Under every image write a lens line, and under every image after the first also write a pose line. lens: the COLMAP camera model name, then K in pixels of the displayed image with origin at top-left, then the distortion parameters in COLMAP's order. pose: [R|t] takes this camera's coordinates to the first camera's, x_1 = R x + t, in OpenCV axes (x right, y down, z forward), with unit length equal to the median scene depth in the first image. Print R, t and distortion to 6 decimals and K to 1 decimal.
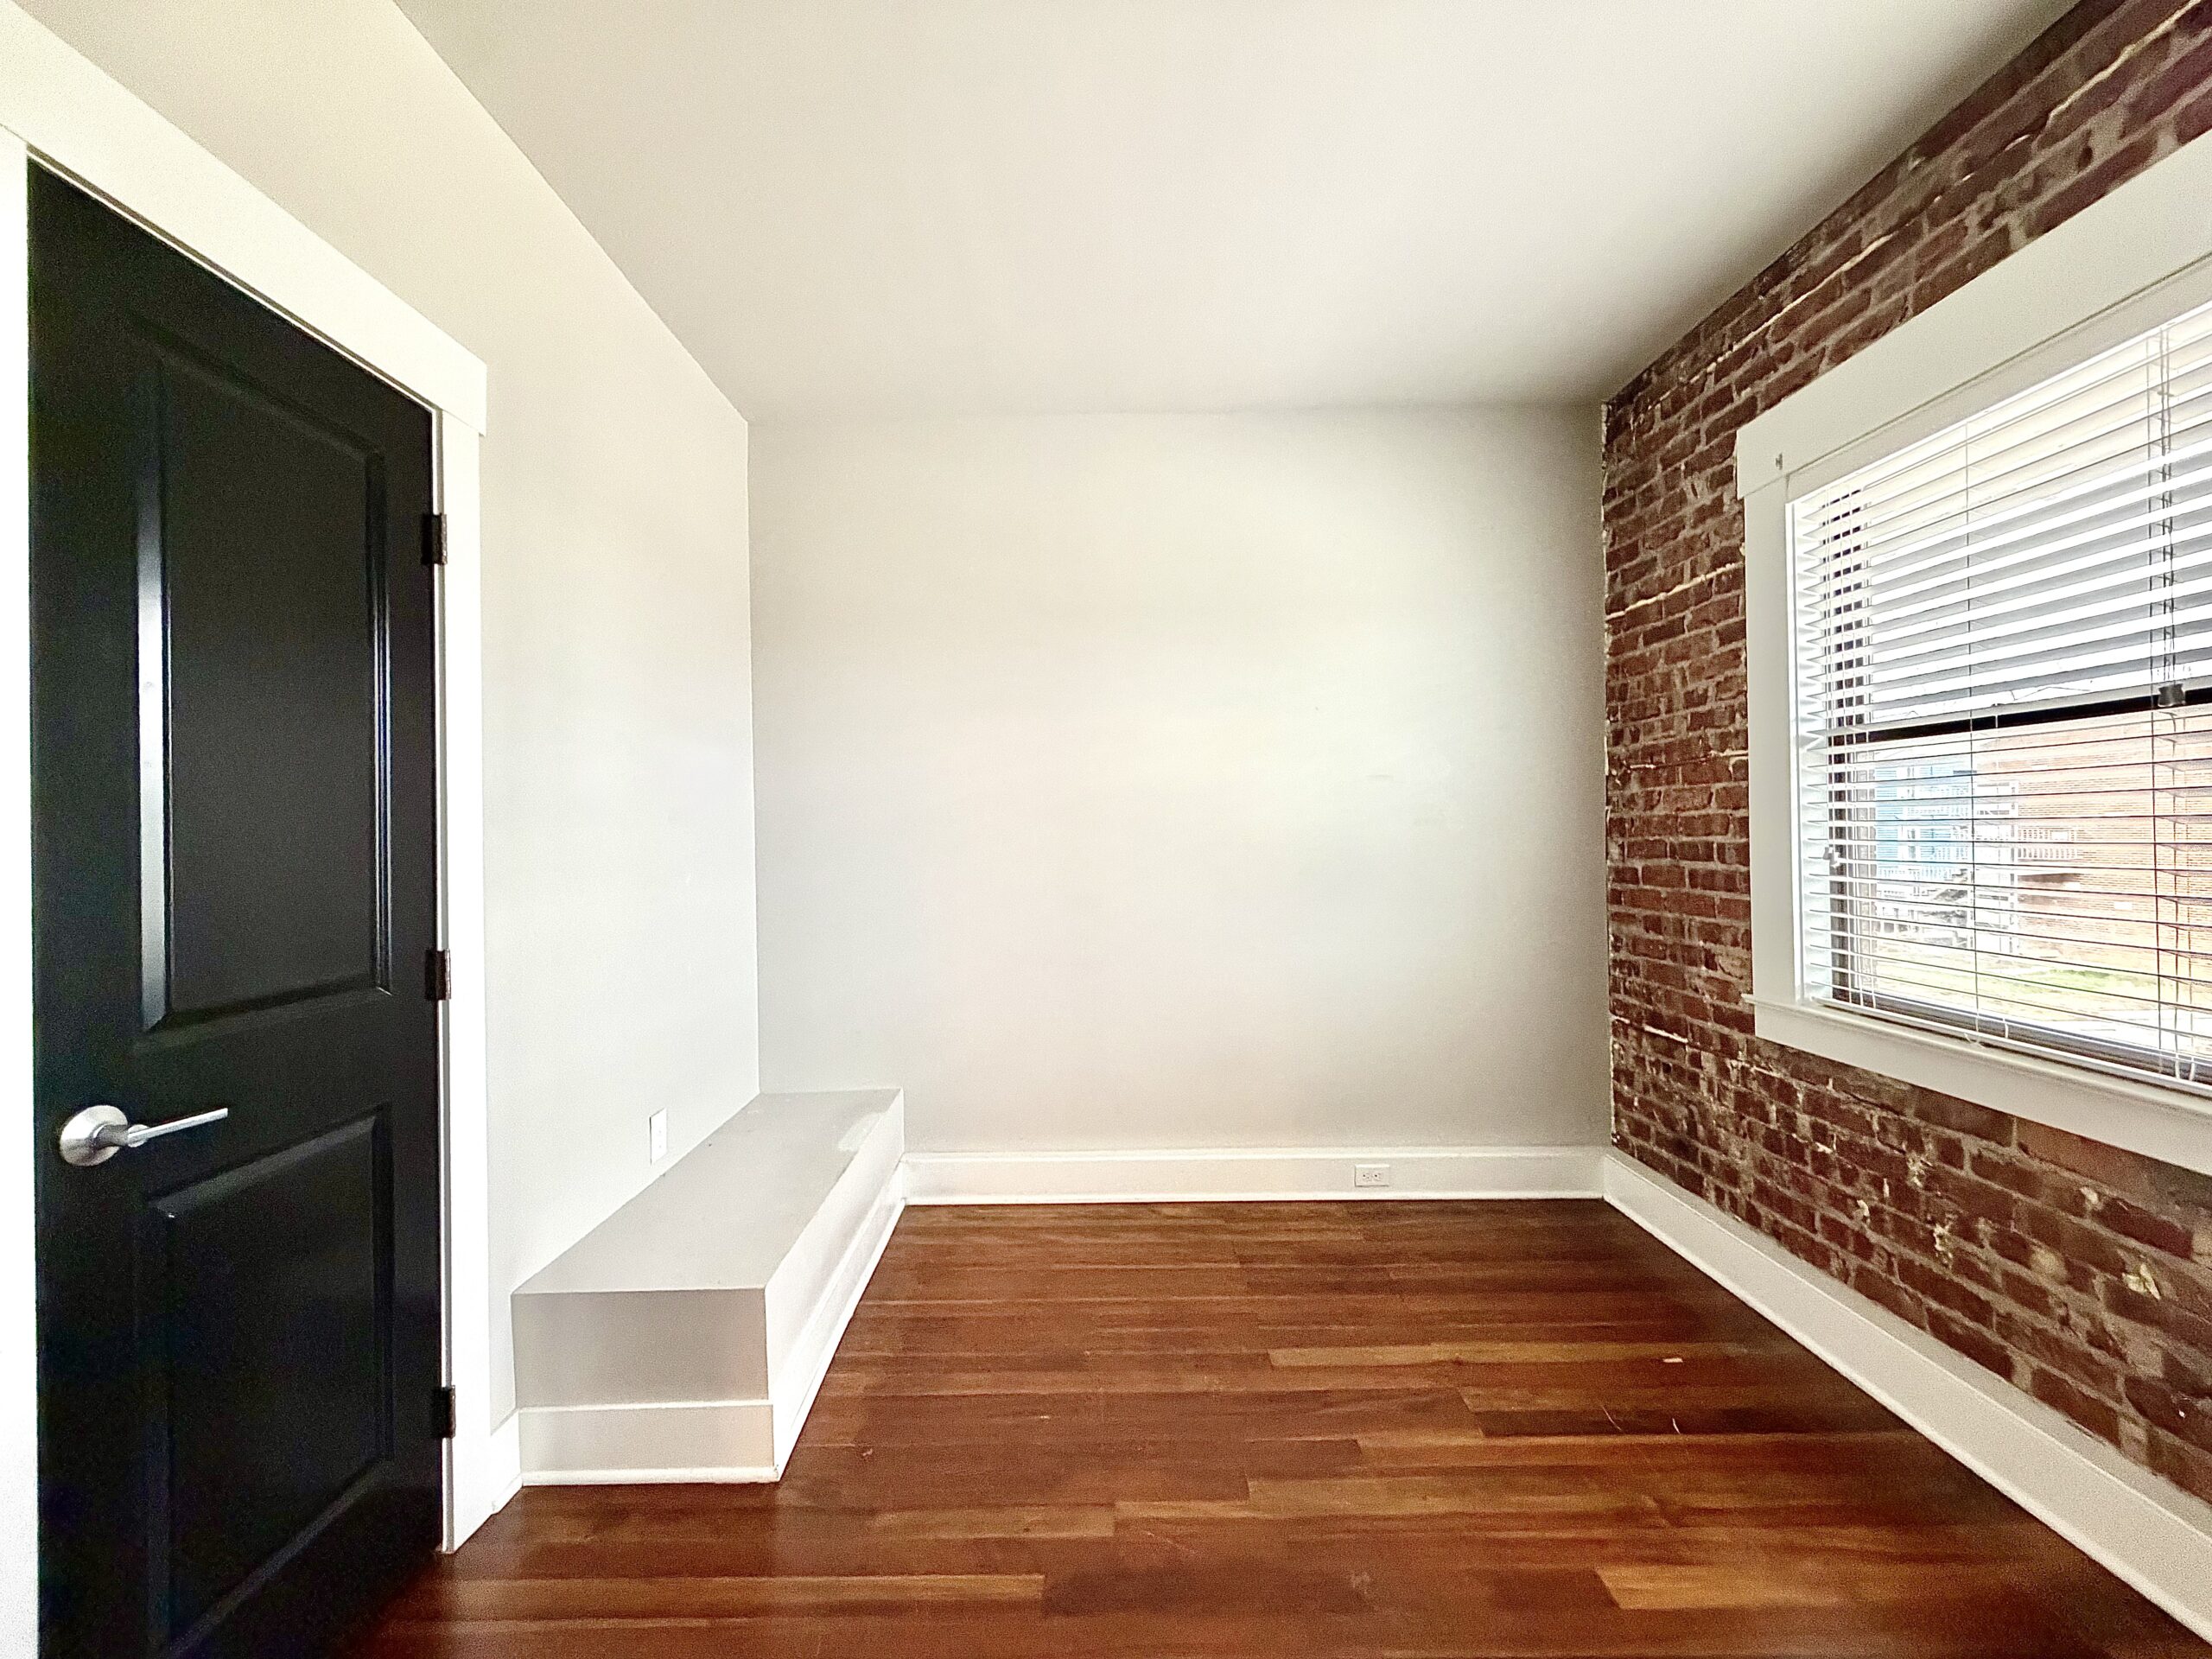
lens RADIAL K [[877.1, 0, 1096.7], [0, 877.1, 830.3], [0, 0, 1]] dist [-0.000776, -0.000008]
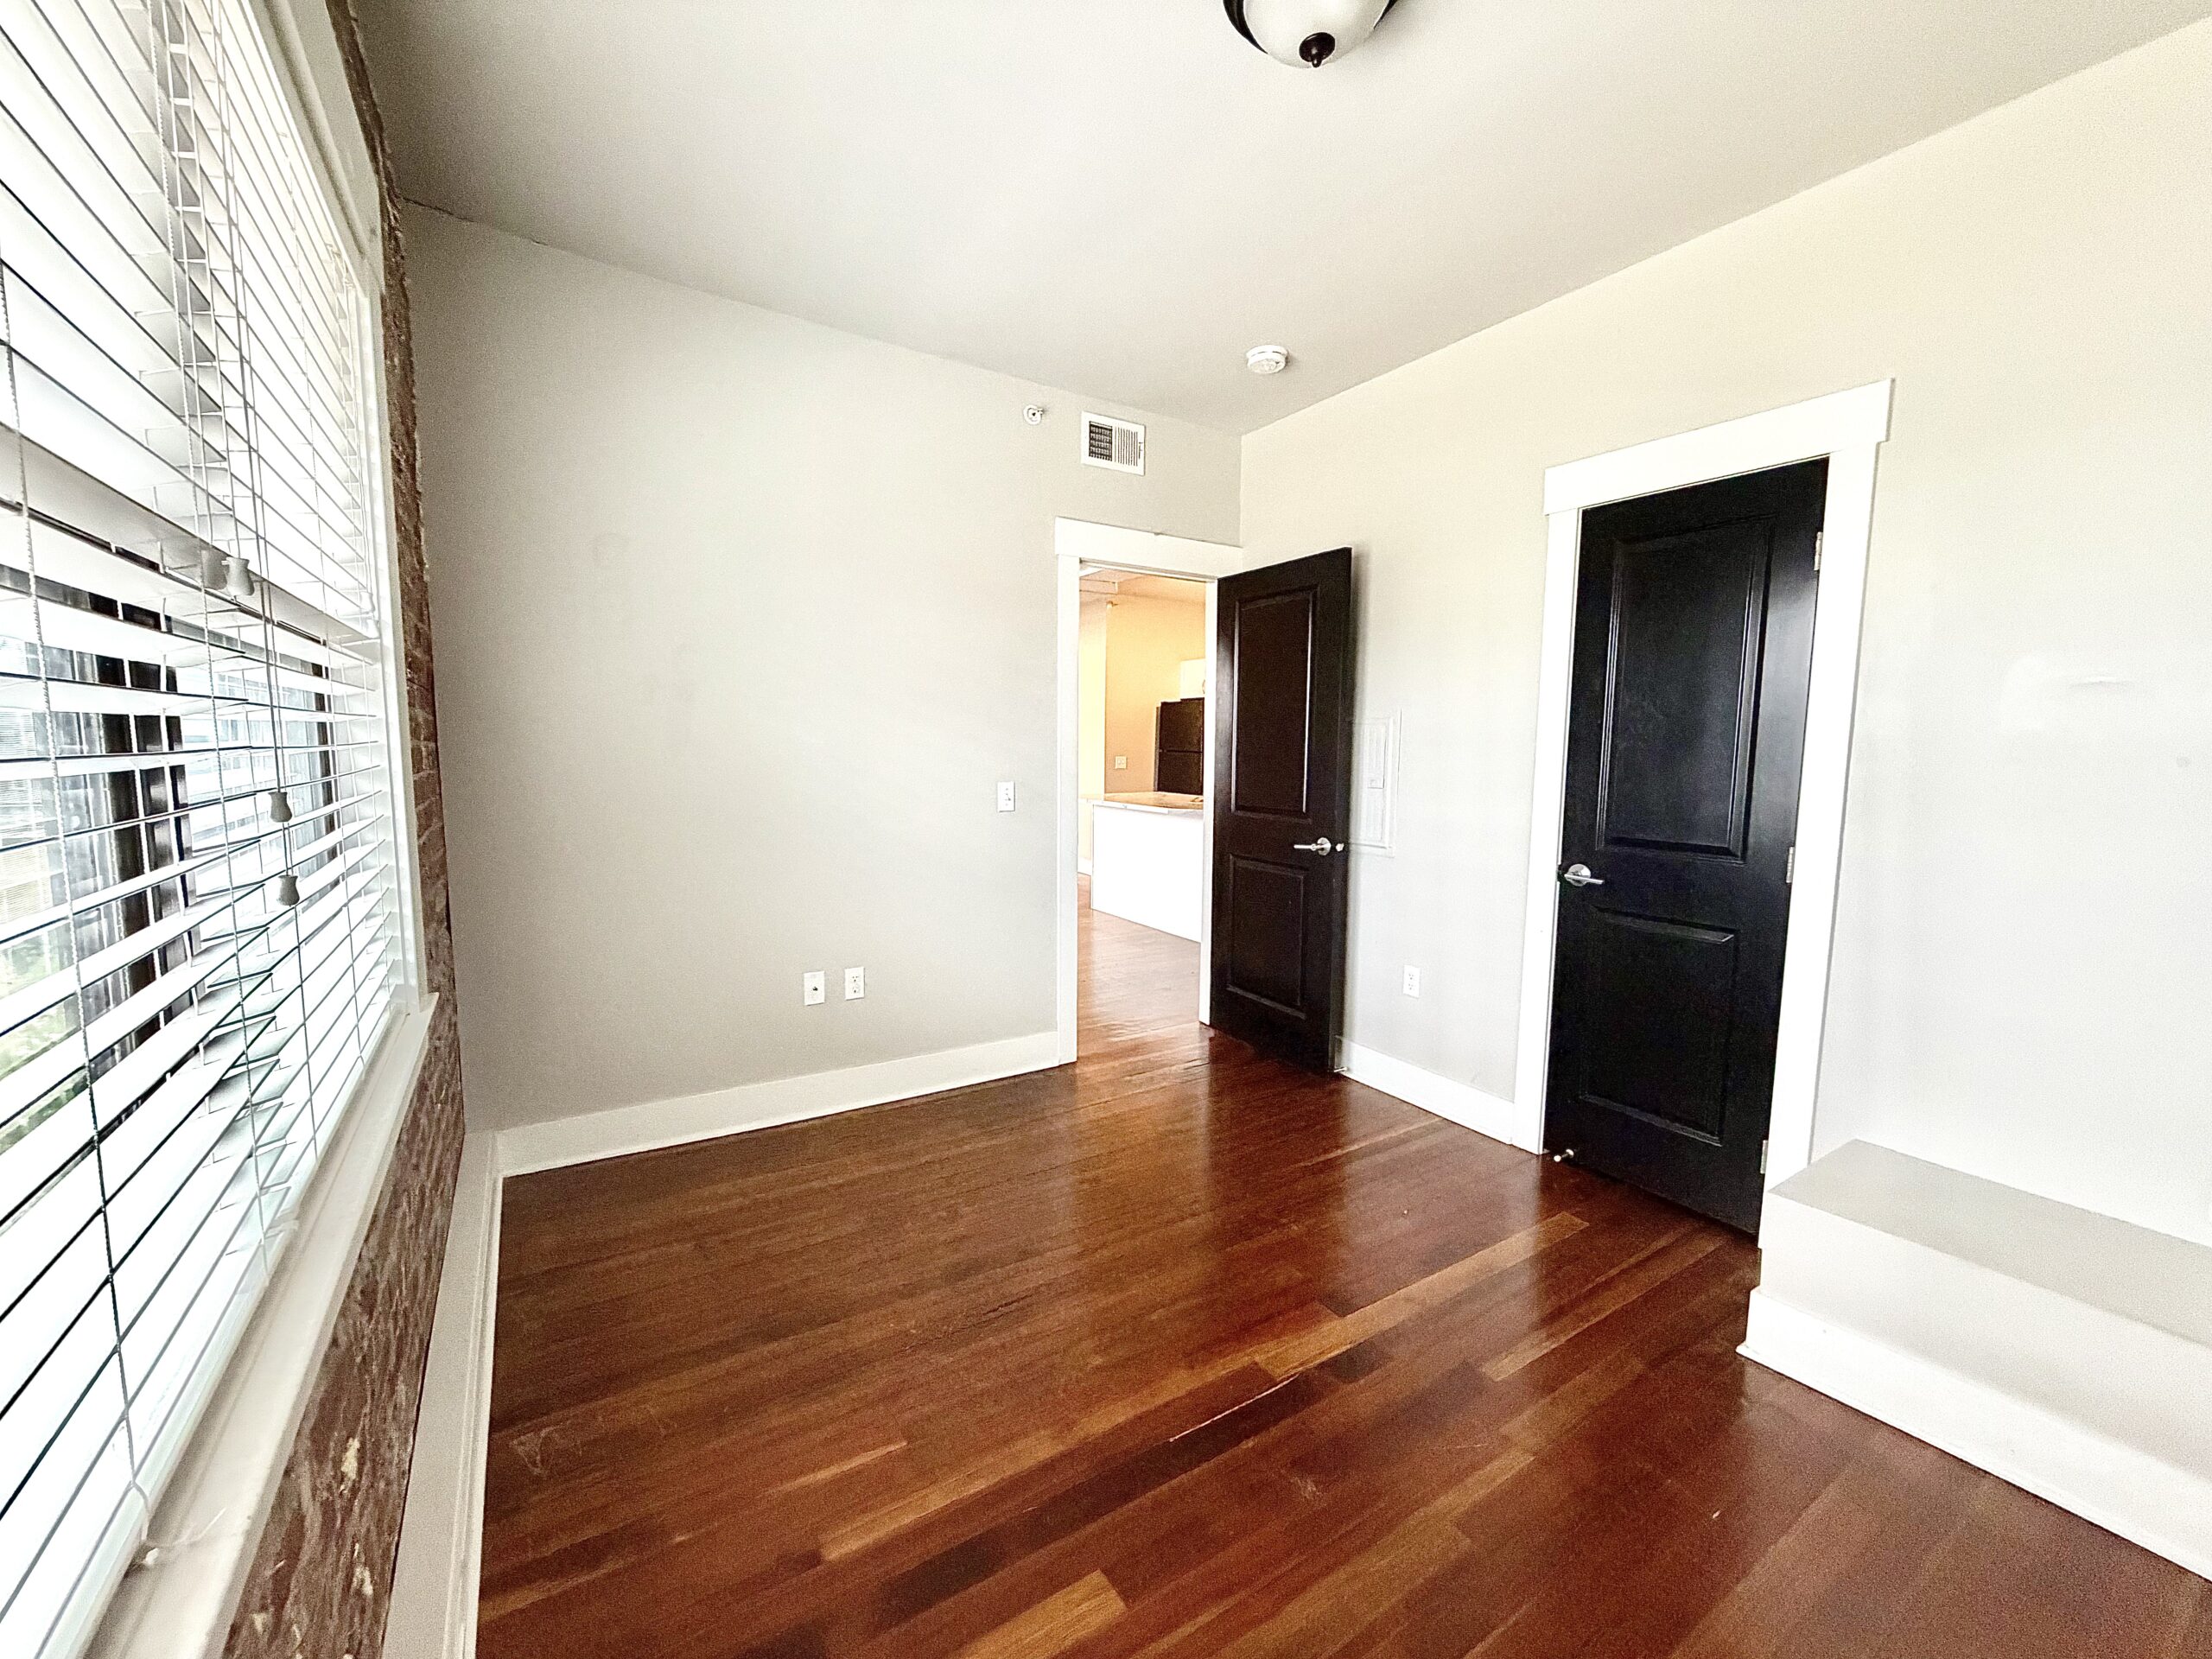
lens RADIAL K [[877.1, 0, 1096.7], [0, 877.1, 830.3], [0, 0, 1]] dist [-0.000776, -0.000008]
pose [[-0.845665, 0.058404, -0.530509, 0.977384], [0.003900, 0.994644, 0.103283, -0.044119], [0.533700, 0.085273, -0.841363, 1.594621]]
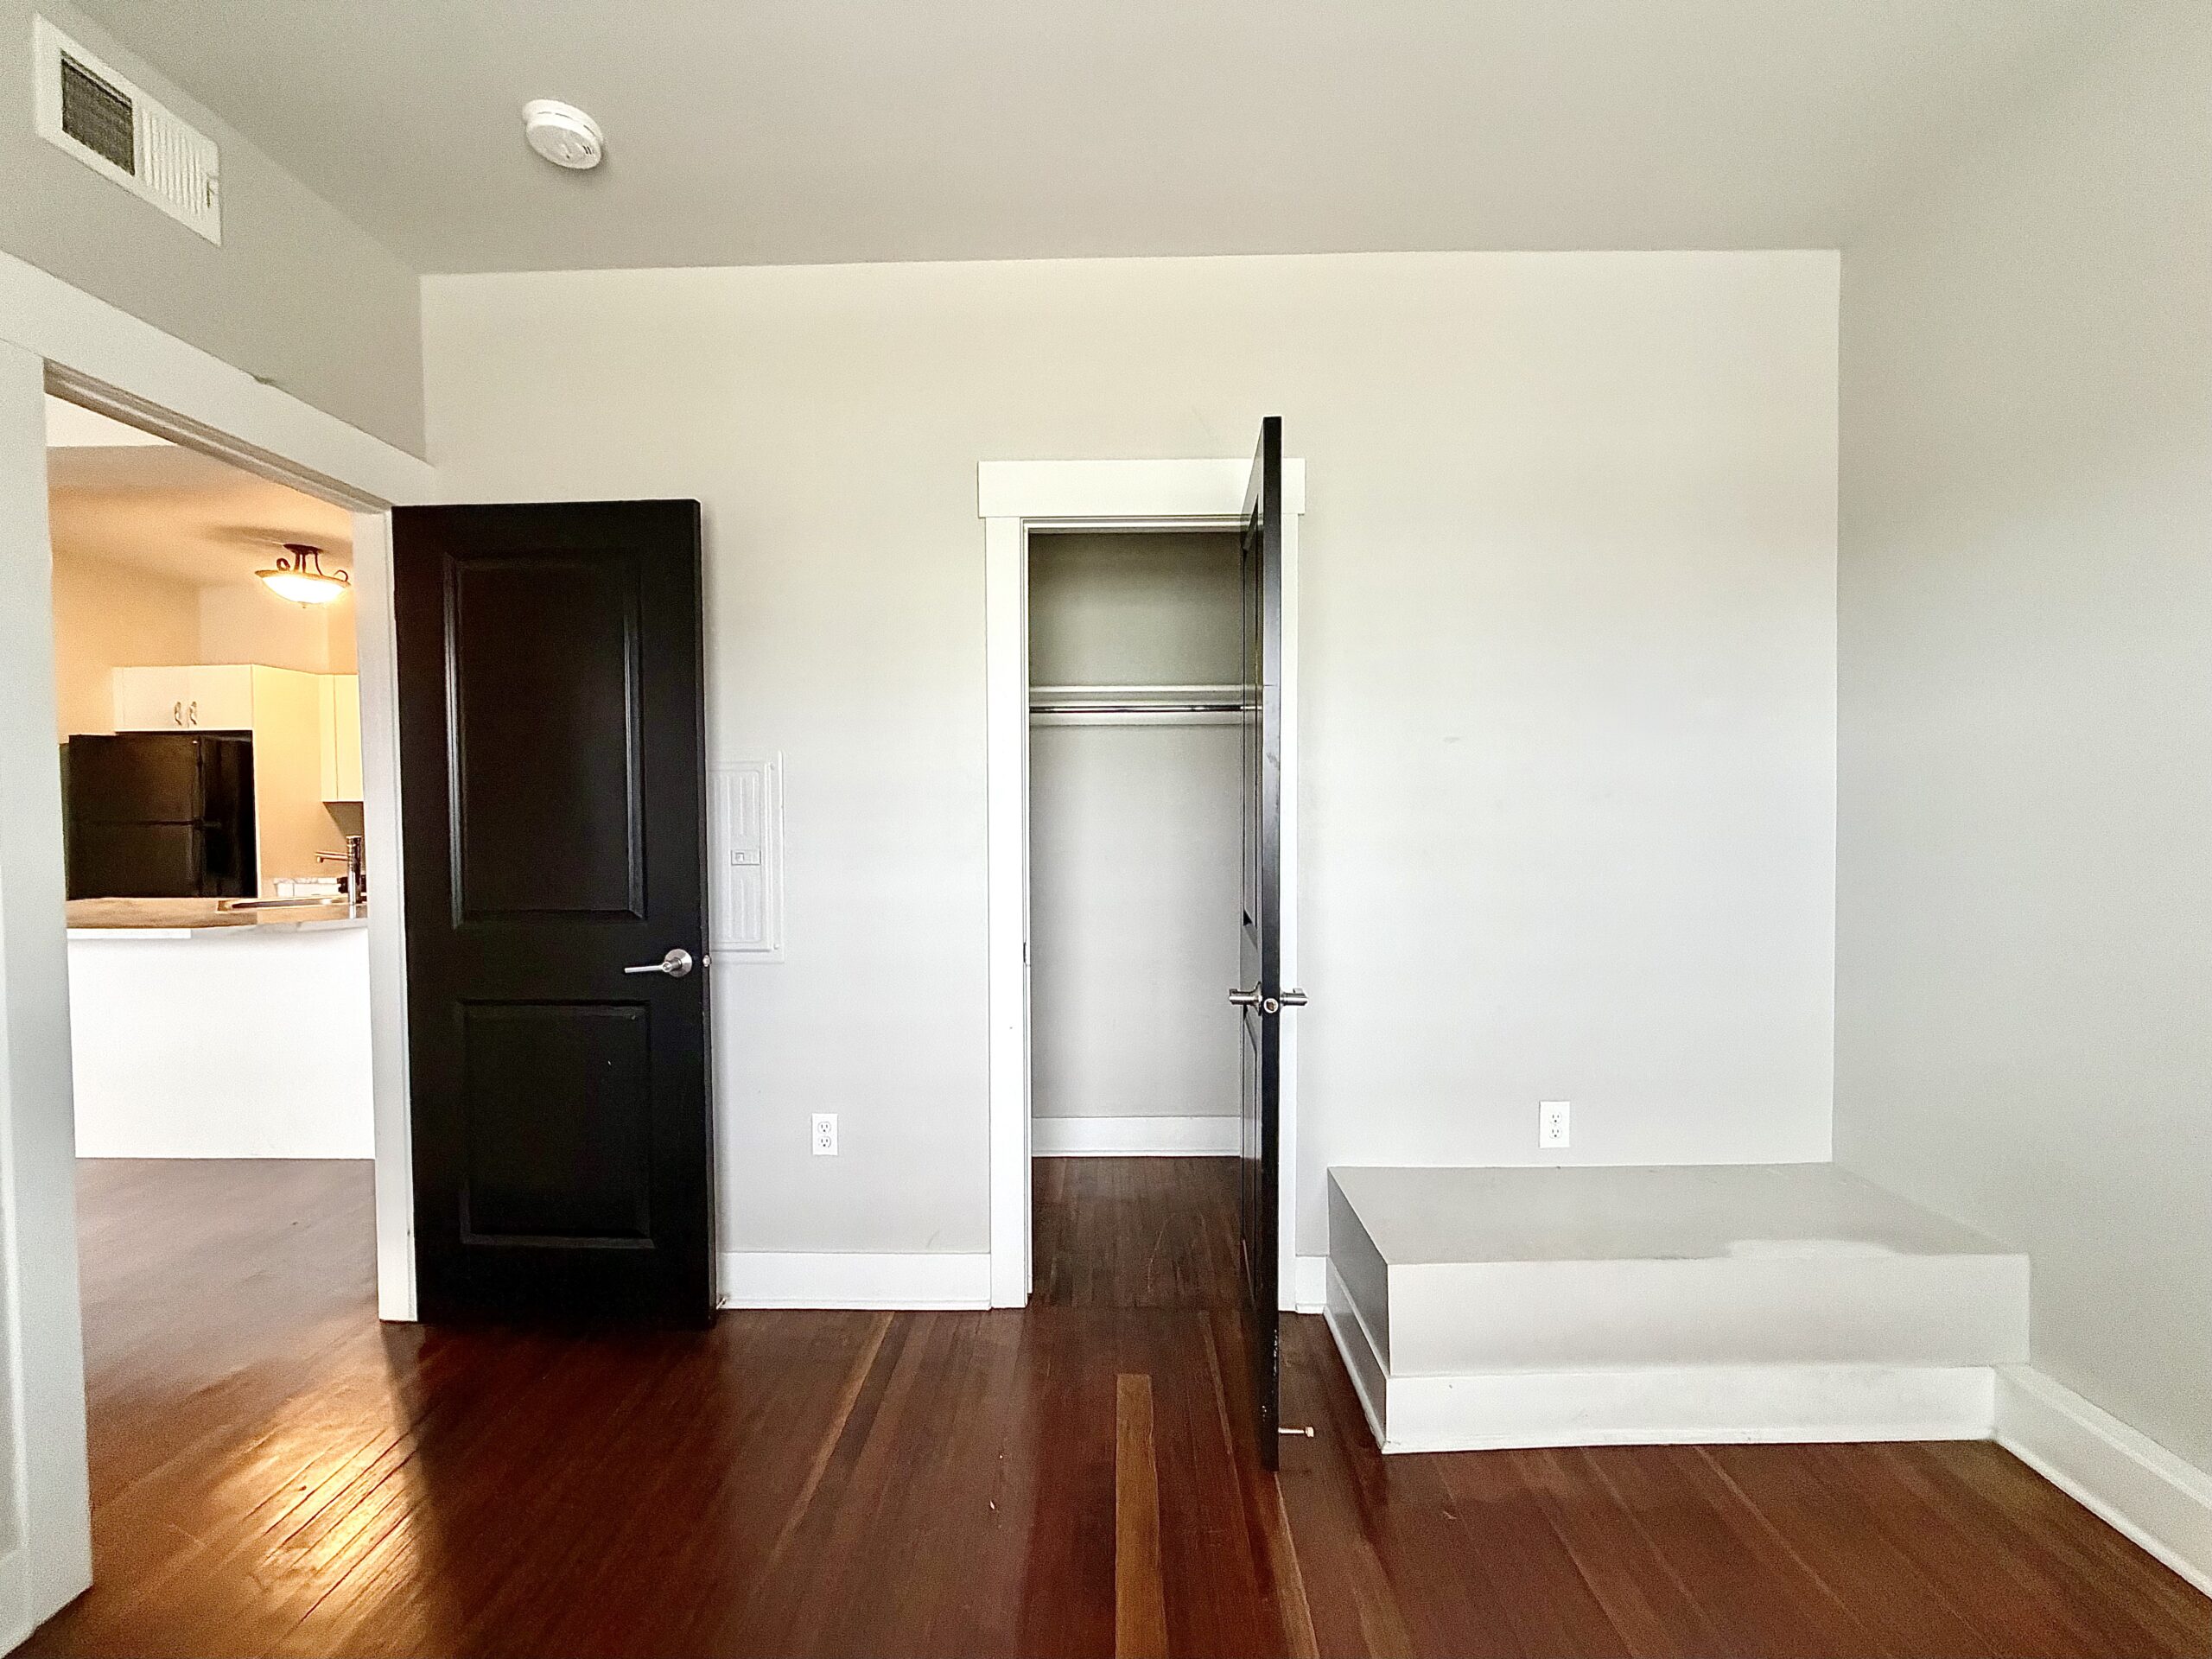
lens RADIAL K [[899.9, 0, 1106.0], [0, 899.9, 829.5], [0, 0, 1]] dist [-0.000390, -0.000296]
pose [[-0.015036, 0.036266, -0.999229, 0.742494], [0.009237, 0.999304, 0.036130, -0.029702], [0.999844, -0.008687, -0.015361, 0.783525]]
